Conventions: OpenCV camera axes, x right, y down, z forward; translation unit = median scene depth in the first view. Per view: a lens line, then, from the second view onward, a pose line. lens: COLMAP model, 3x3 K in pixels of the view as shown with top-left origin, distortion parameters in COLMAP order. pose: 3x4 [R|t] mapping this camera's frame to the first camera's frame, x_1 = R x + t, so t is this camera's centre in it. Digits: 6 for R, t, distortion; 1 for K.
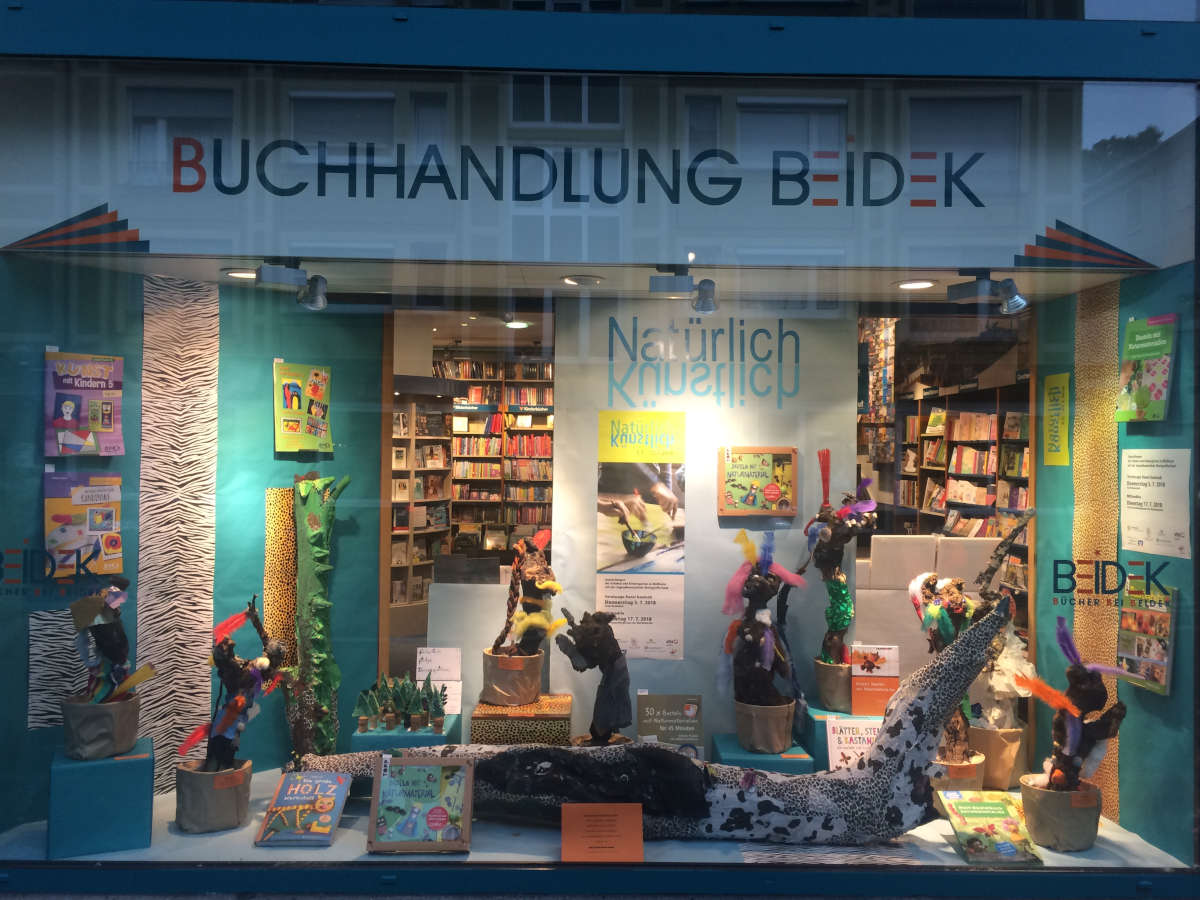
lens RADIAL K [[1028.5, 0, 609.8], [0, 1028.5, 439.5], [0, 0, 1]] dist [0.080388, -0.094952]
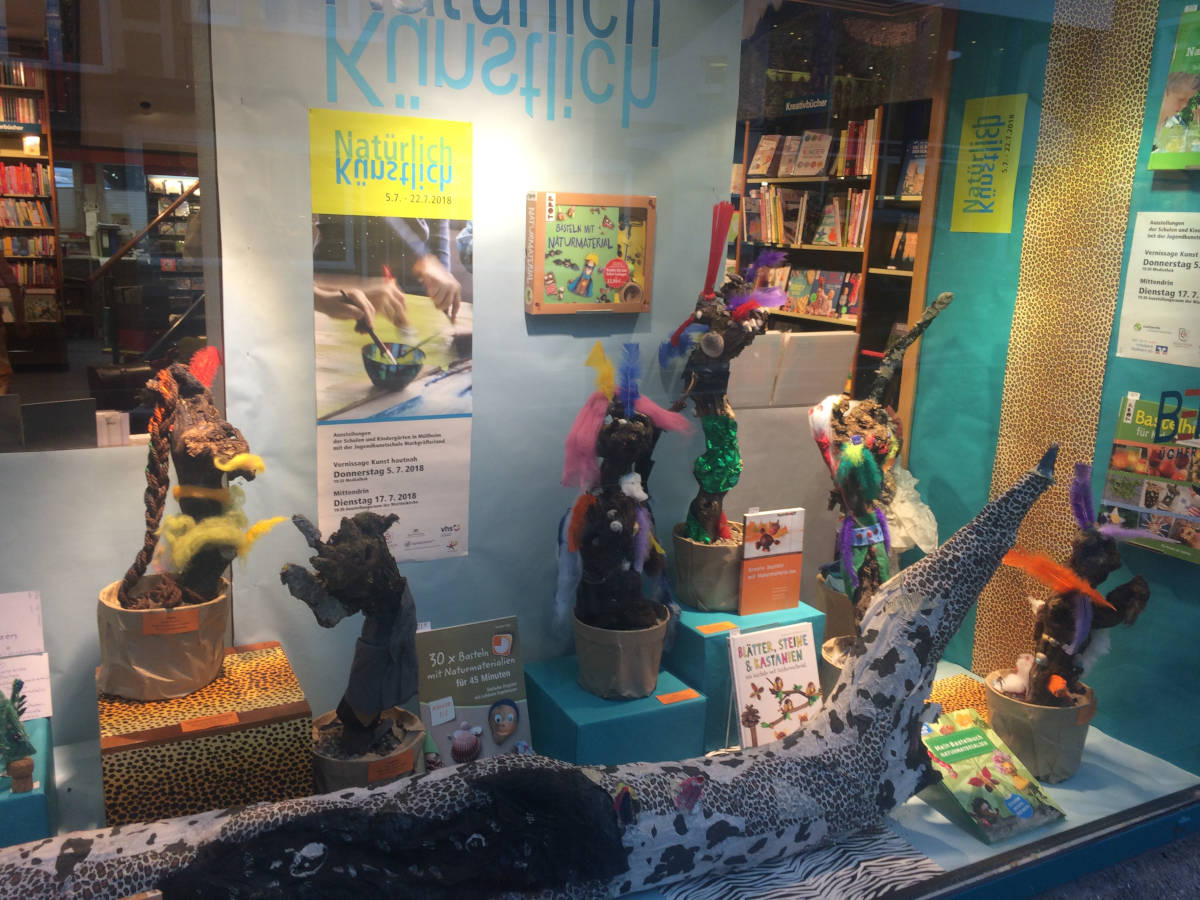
lens RADIAL K [[1028.5, 0, 609.8], [0, 1028.5, 439.5], [0, 0, 1]] dist [0.080388, -0.094952]
pose [[0.894797, -0.072863, 0.440487, -0.121187], [-0.033036, 0.973084, 0.228071, 0.009264], [-0.445249, -0.218629, 0.868306, 0.486069]]
